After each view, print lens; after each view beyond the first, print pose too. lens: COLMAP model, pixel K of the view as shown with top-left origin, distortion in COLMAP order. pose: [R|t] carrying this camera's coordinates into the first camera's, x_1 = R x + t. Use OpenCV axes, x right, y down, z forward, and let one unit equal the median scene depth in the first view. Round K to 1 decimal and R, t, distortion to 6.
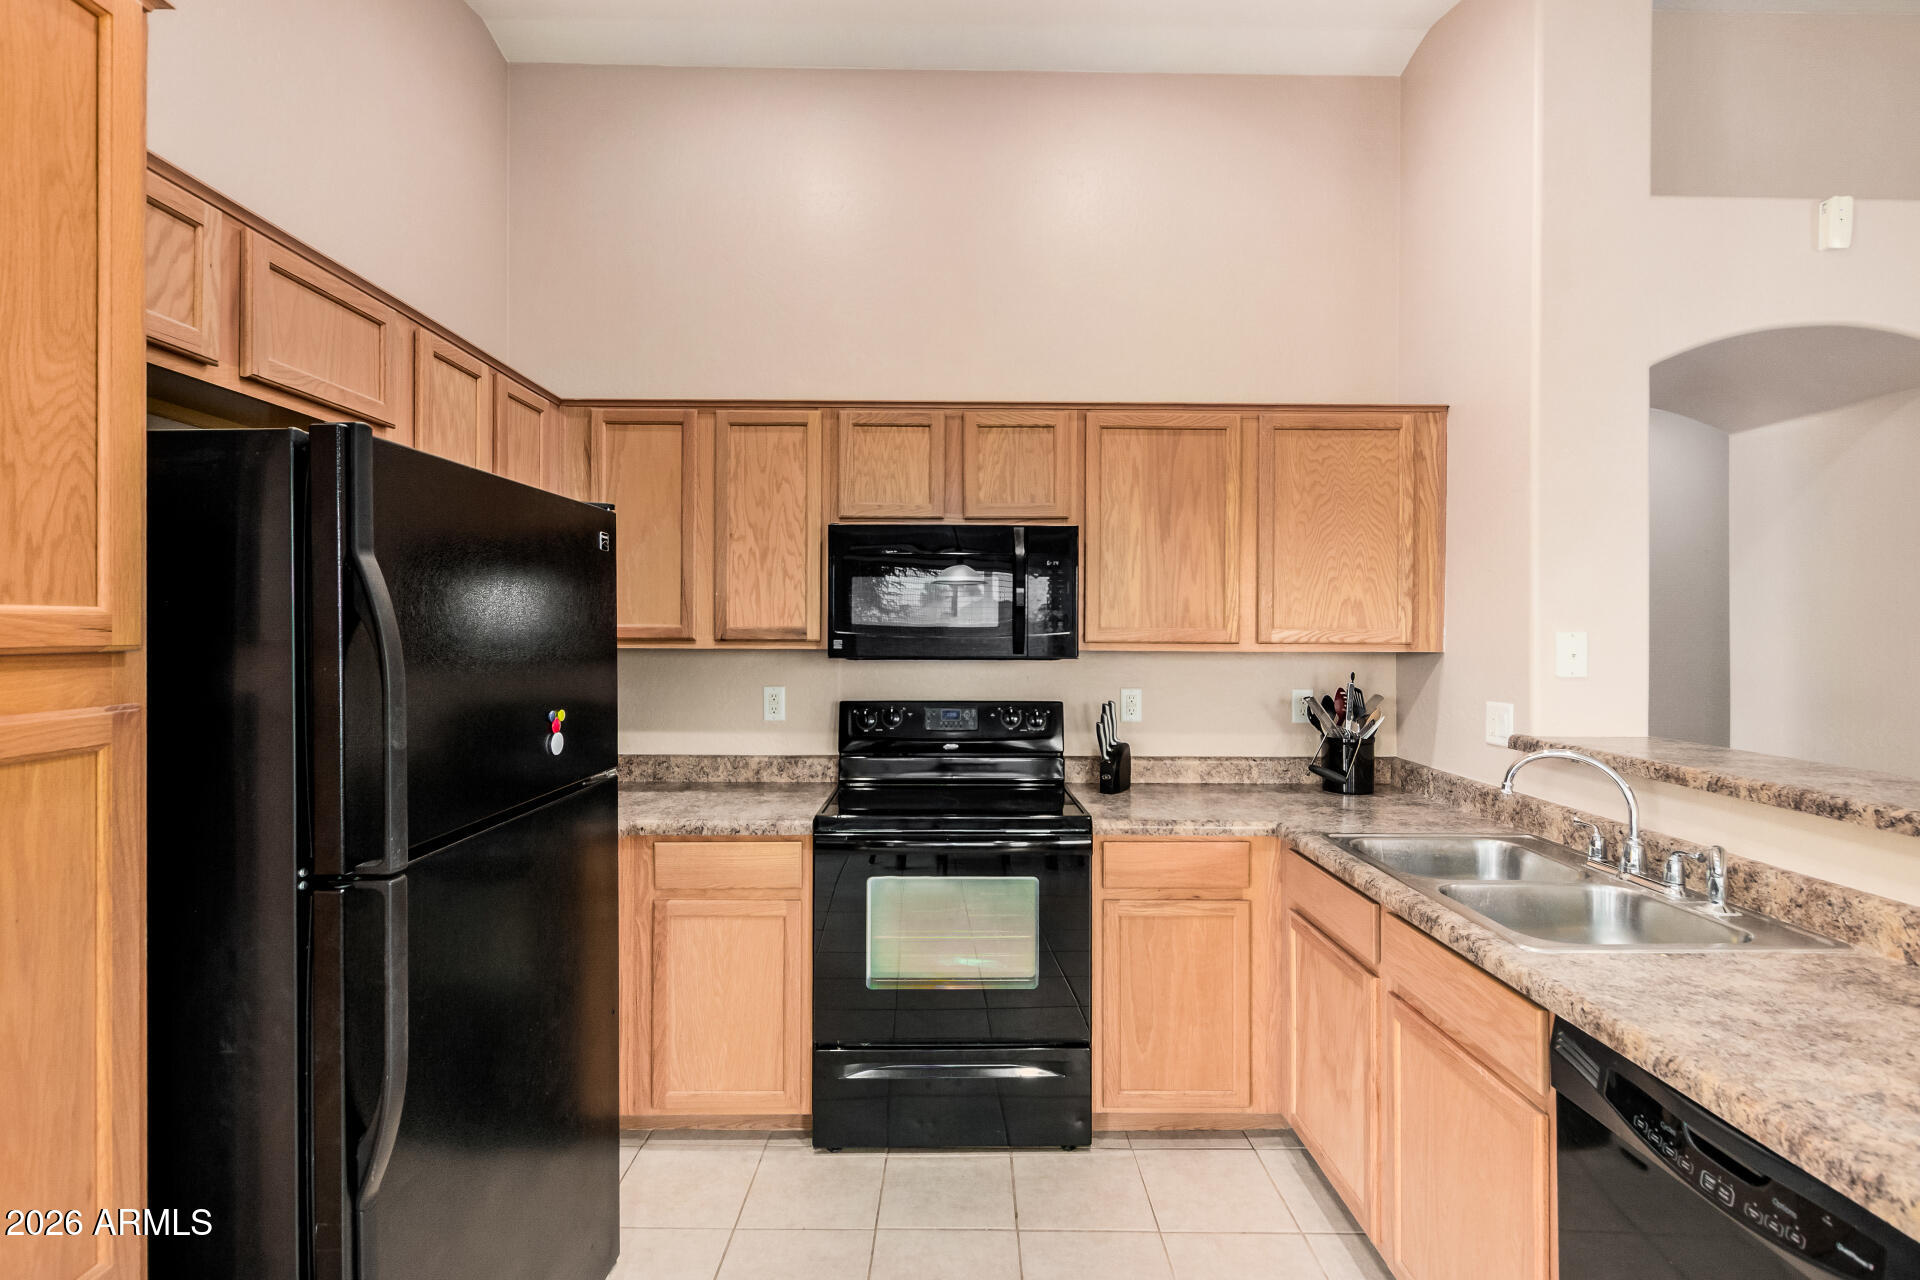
lens RADIAL K [[882.5, 0, 951.3], [0, 882.5, 629.4], [0, 0, 1]] dist [0.004029, -0.000486]
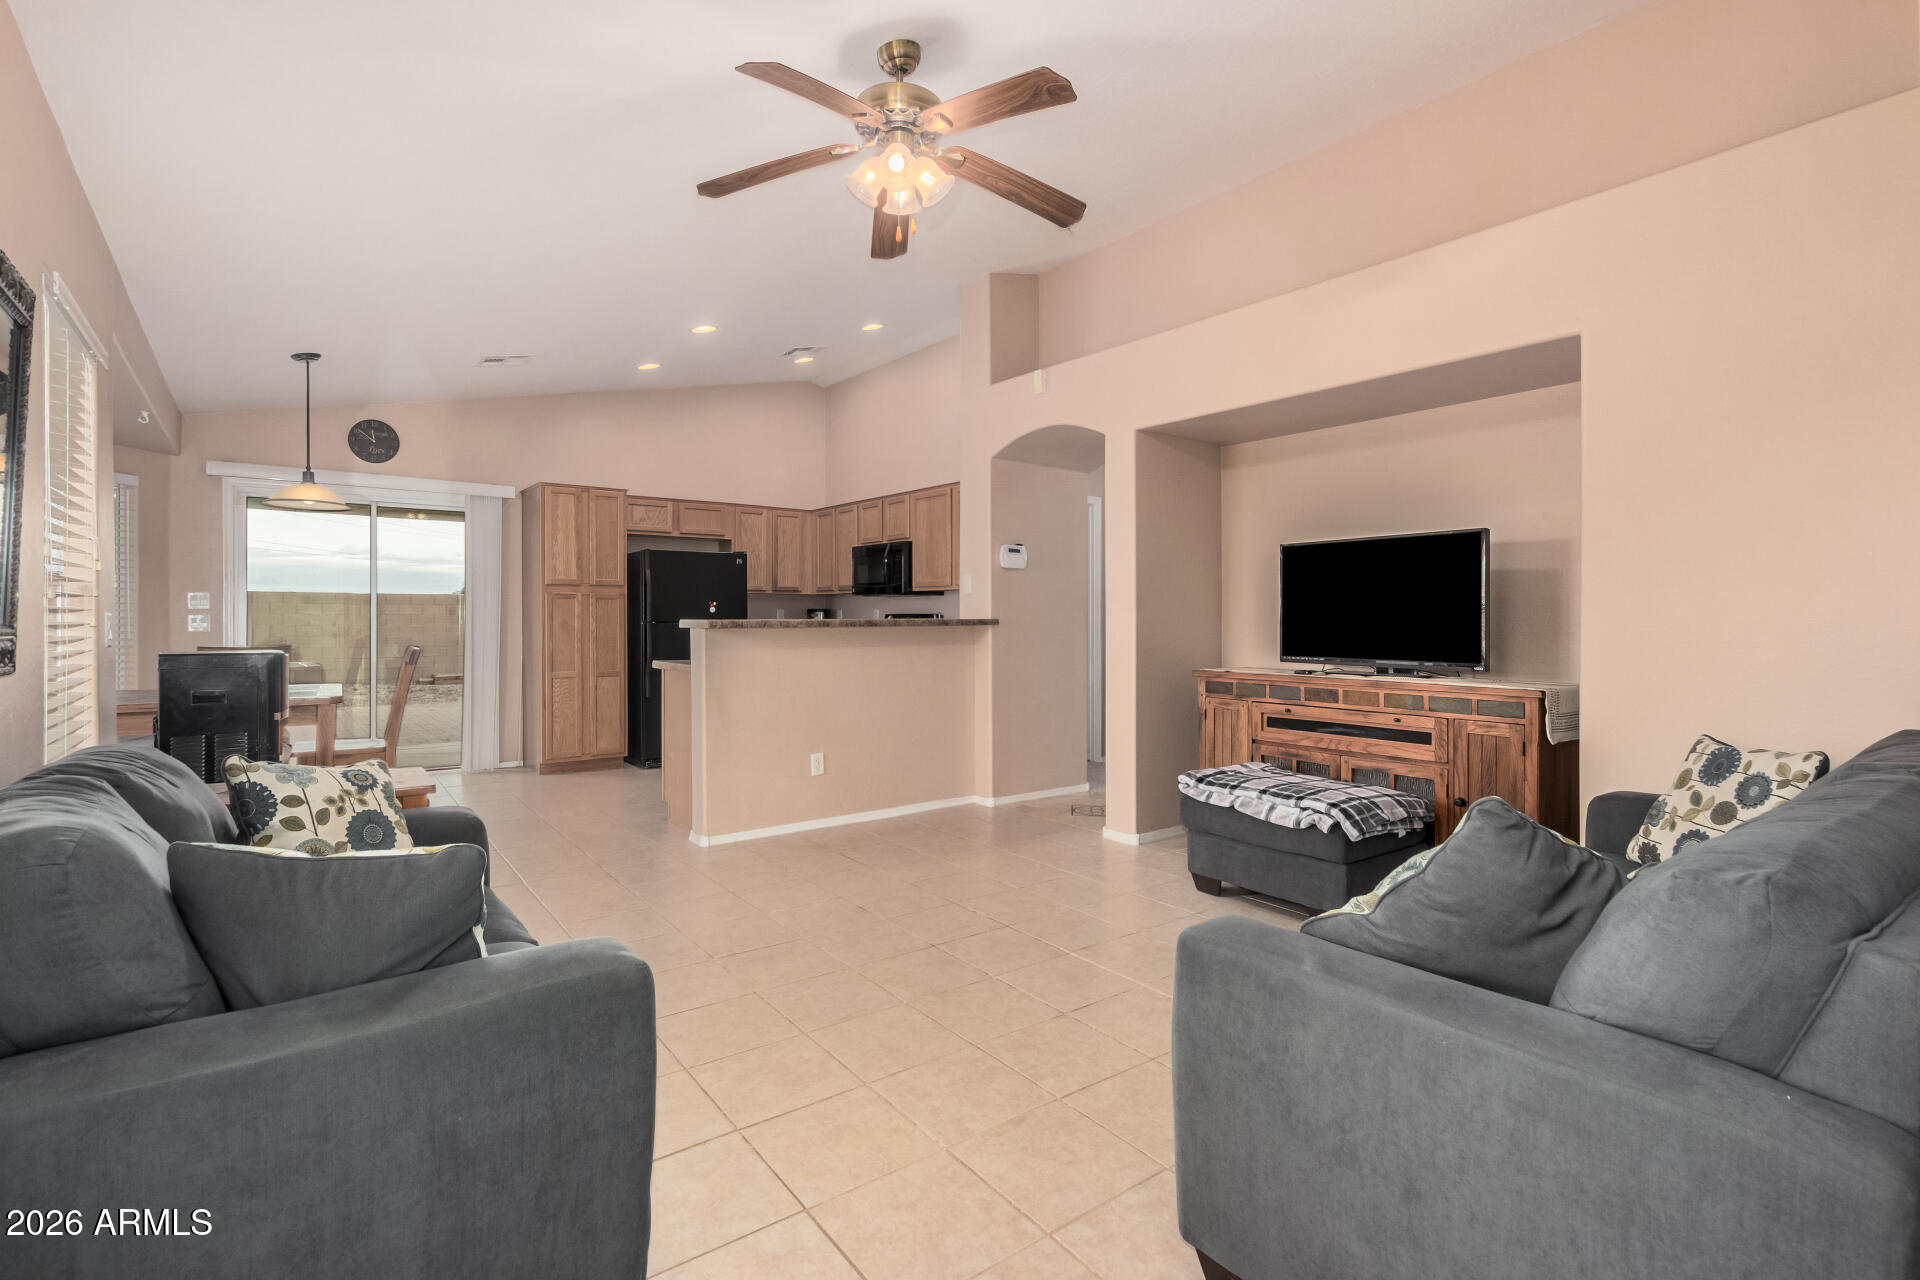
lens RADIAL K [[889.9, 0, 960.5], [0, 889.9, 633.6], [0, 0, 1]] dist [0.002992, 0.000096]
pose [[0.602001, 0.012783, -0.798393, 2.238043], [0.002559, 0.999836, 0.017938, 0.100583], [0.798491, -0.012842, 0.601870, -0.395767]]
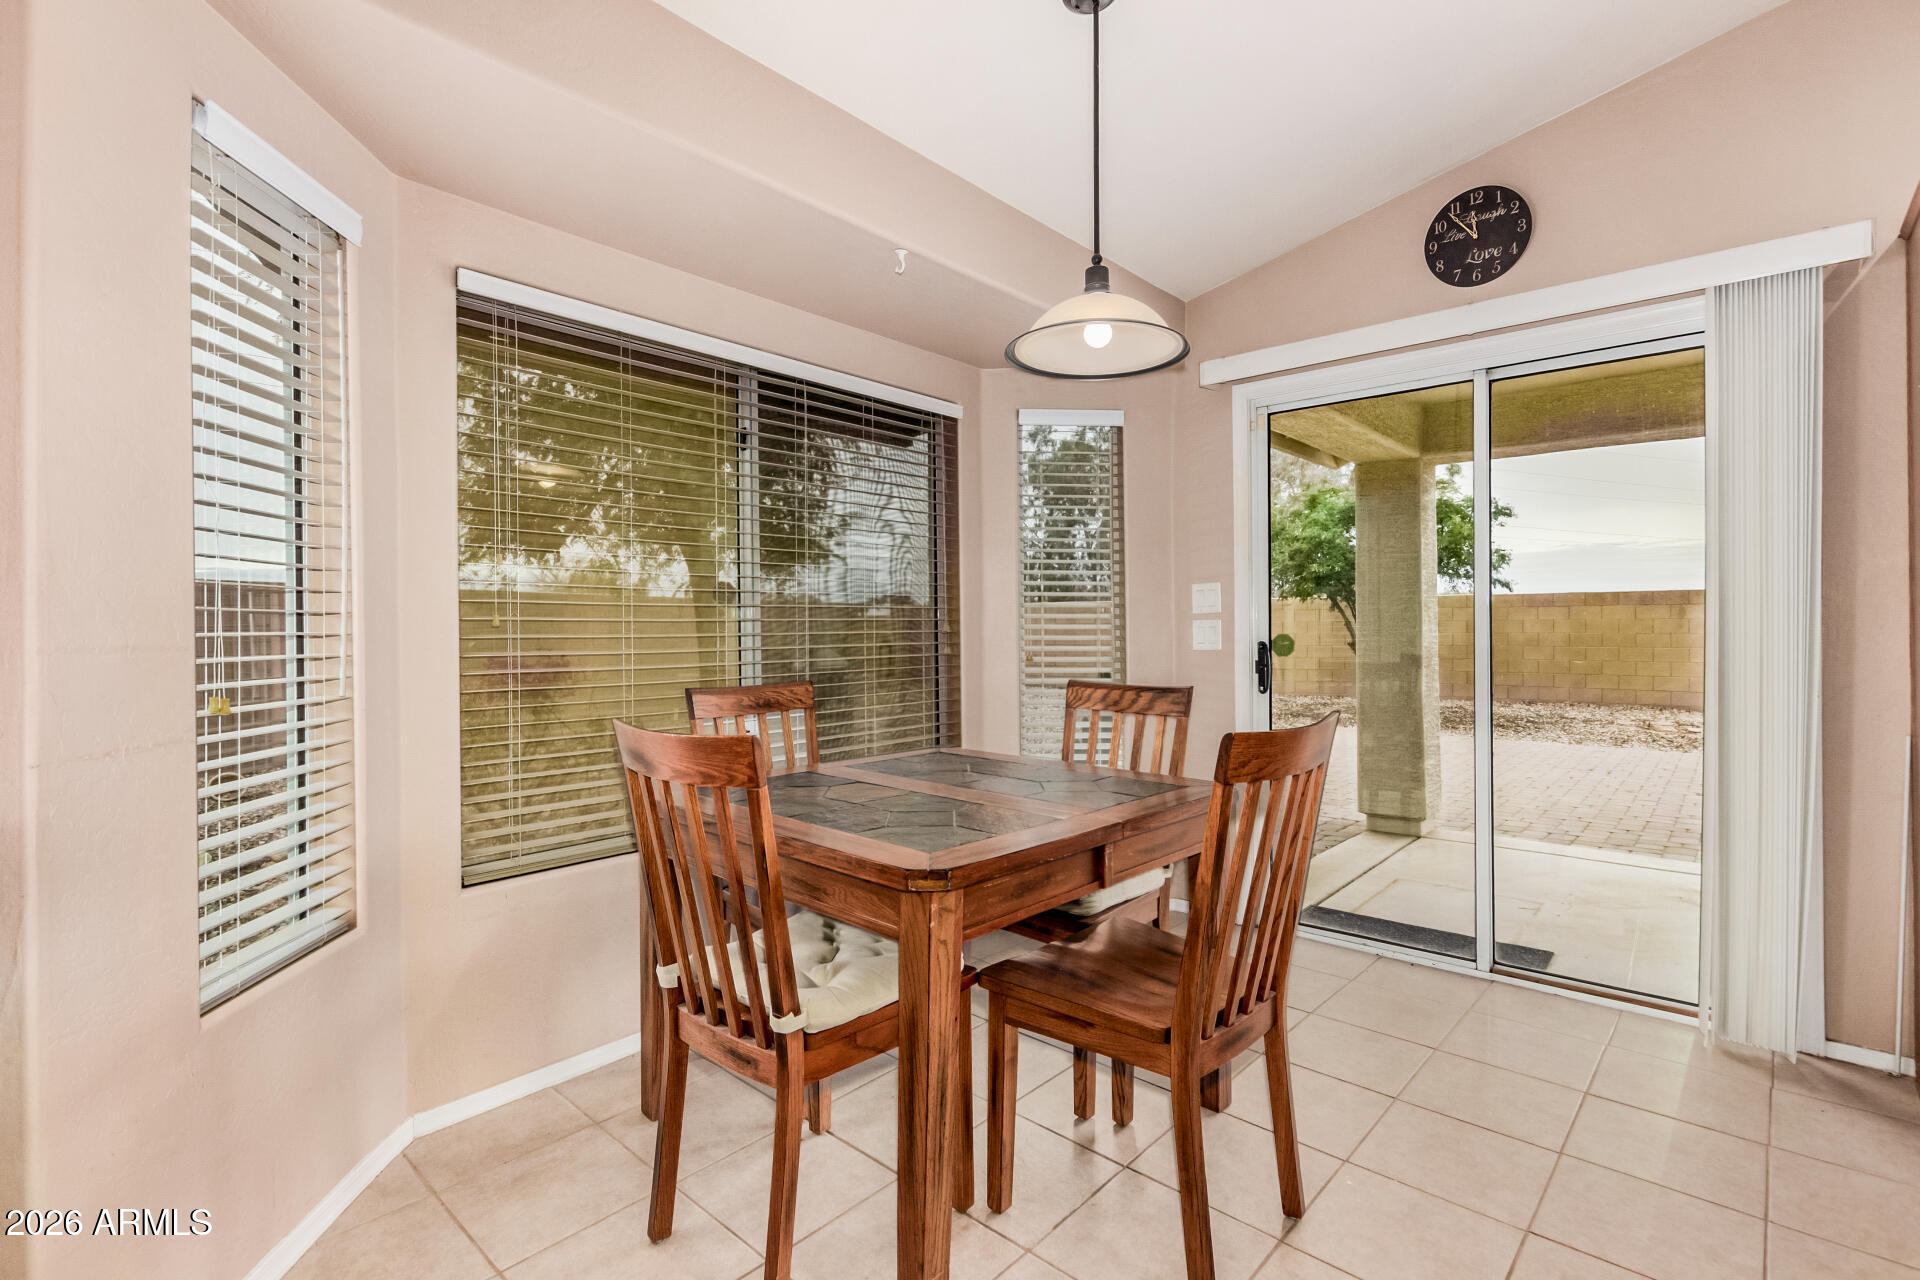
lens RADIAL K [[894.4, 0, 958.7], [0, 894.4, 622.5], [0, 0, 1]] dist [0.004173, 0.000421]
pose [[-0.676568, -0.005342, -0.736361, 0.661907], [0.003974, 0.999933, -0.010905, 0.105981], [0.736370, -0.010304, -0.676501, 0.050514]]
